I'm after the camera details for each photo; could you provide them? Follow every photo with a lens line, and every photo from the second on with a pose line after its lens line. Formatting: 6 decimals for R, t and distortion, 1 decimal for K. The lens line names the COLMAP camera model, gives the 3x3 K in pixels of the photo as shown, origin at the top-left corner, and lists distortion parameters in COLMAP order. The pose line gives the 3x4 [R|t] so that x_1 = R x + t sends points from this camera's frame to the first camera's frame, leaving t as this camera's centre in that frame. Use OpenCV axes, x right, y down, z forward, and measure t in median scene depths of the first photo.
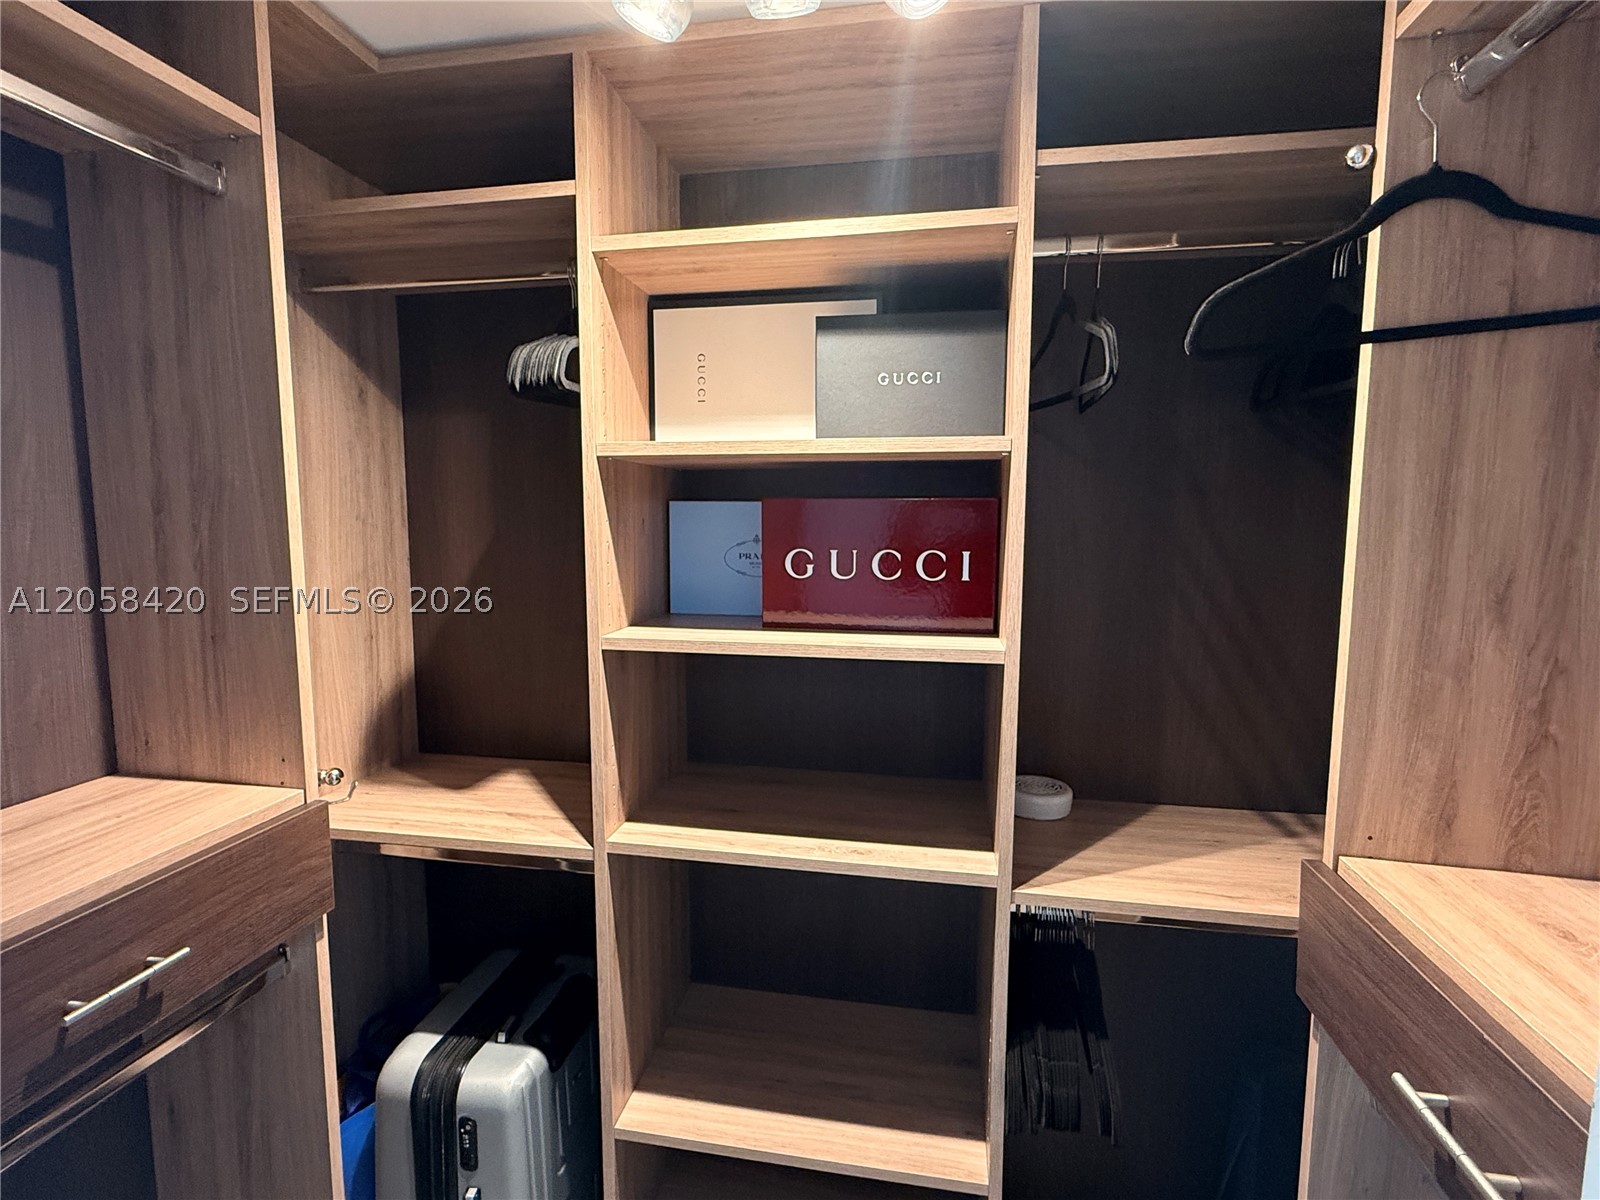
lens RADIAL K [[781.4, 0, 798.5], [0, 781.4, 611.7], [0, 0, 1]] dist [0.001518, -0.001052]
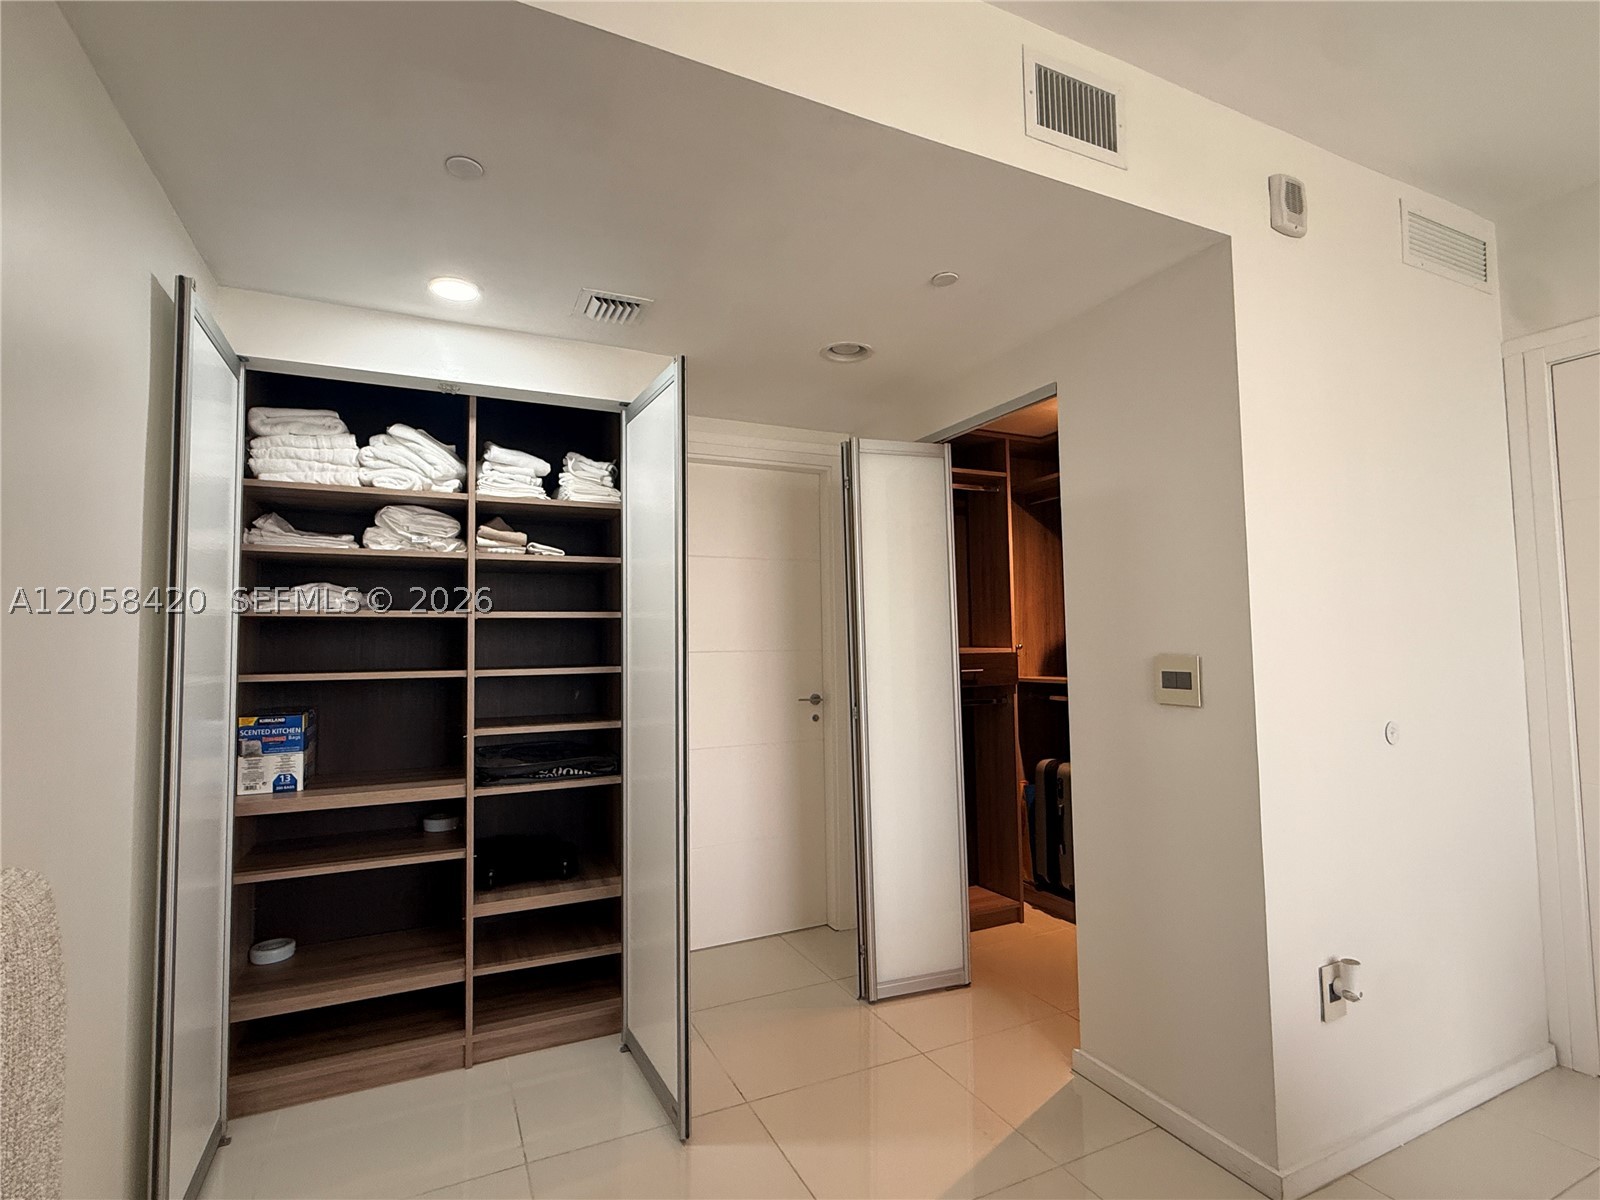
lens RADIAL K [[781.4, 0, 795.7], [0, 781.4, 602.1], [0, 0, 1]] dist [0.001518, -0.001052]
pose [[0.584221, -0.063193, -0.809130, 1.530452], [-0.071190, 0.989131, -0.128653, 0.495631], [0.808466, 0.132764, 0.573373, -1.694544]]
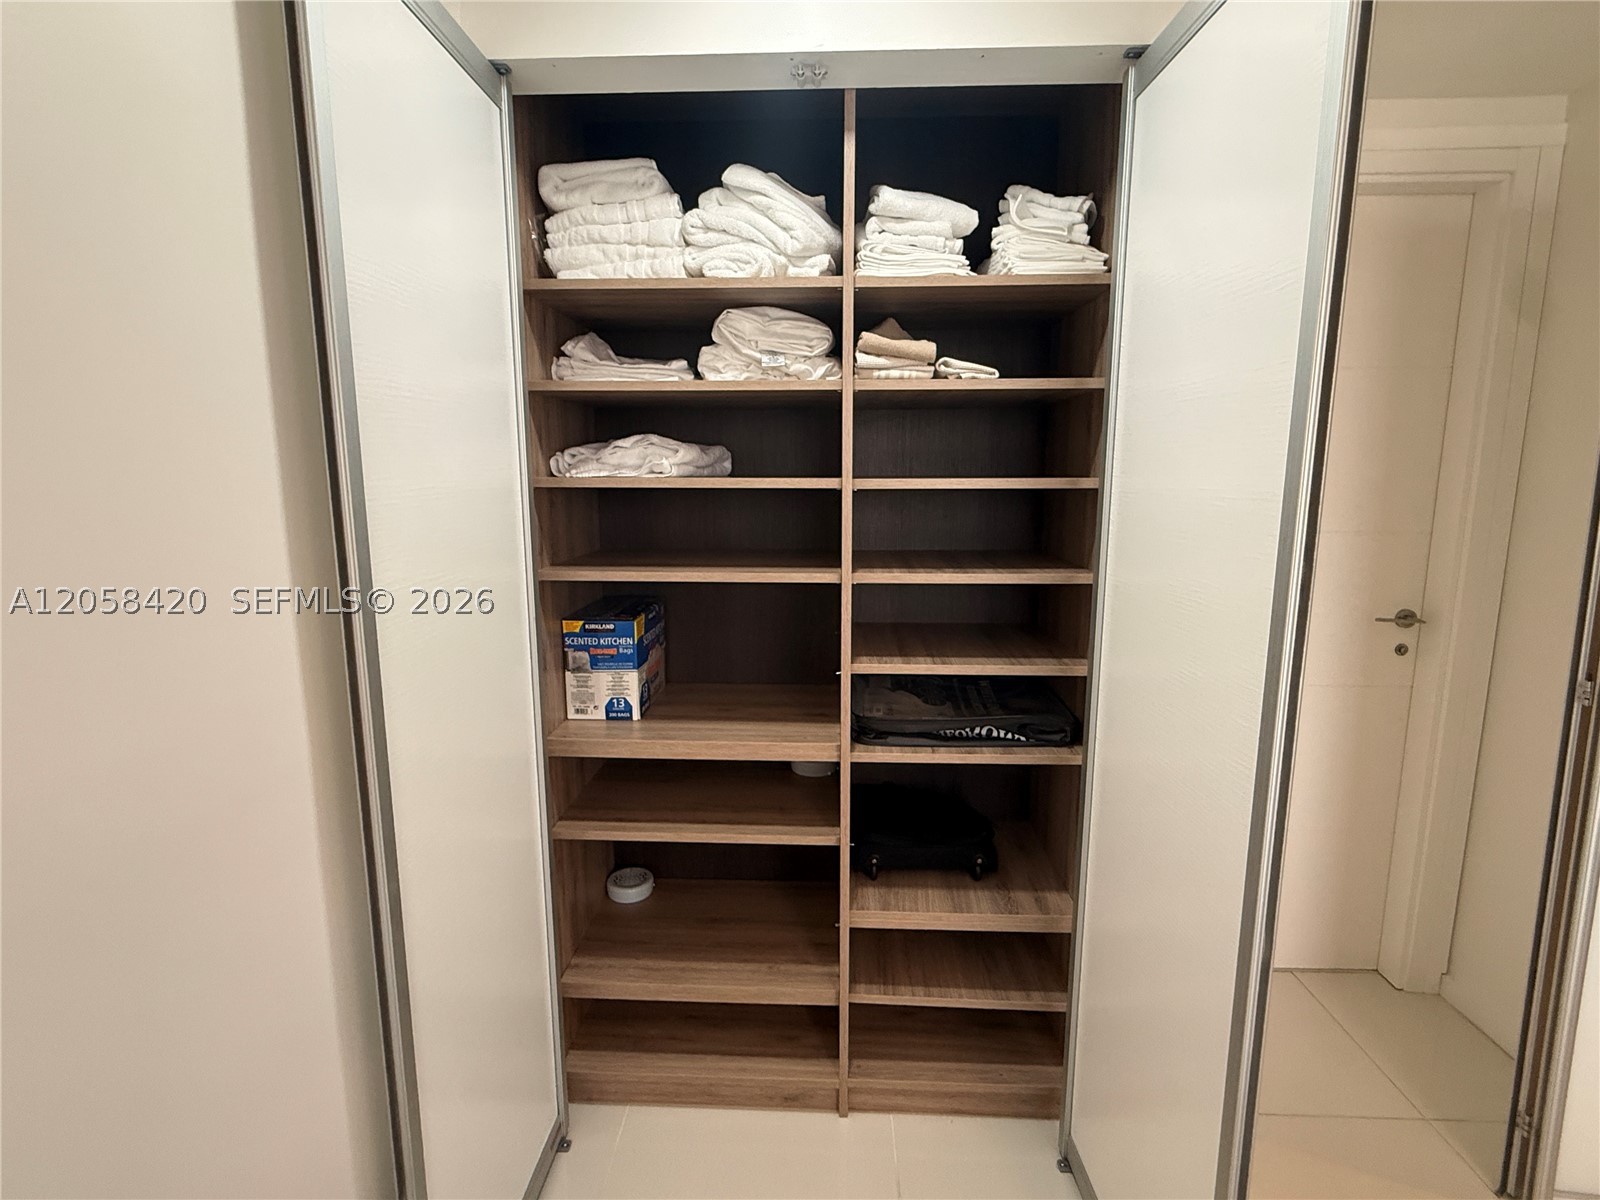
lens RADIAL K [[781.4, 0, 797.6], [0, 781.4, 601.6], [0, 0, 1]] dist [0.001518, -0.001052]
pose [[0.140317, 0.149413, -0.978768, 0.561760], [-0.108553, 0.984910, 0.134789, 0.339956], [0.984138, 0.087335, 0.154419, -1.443184]]
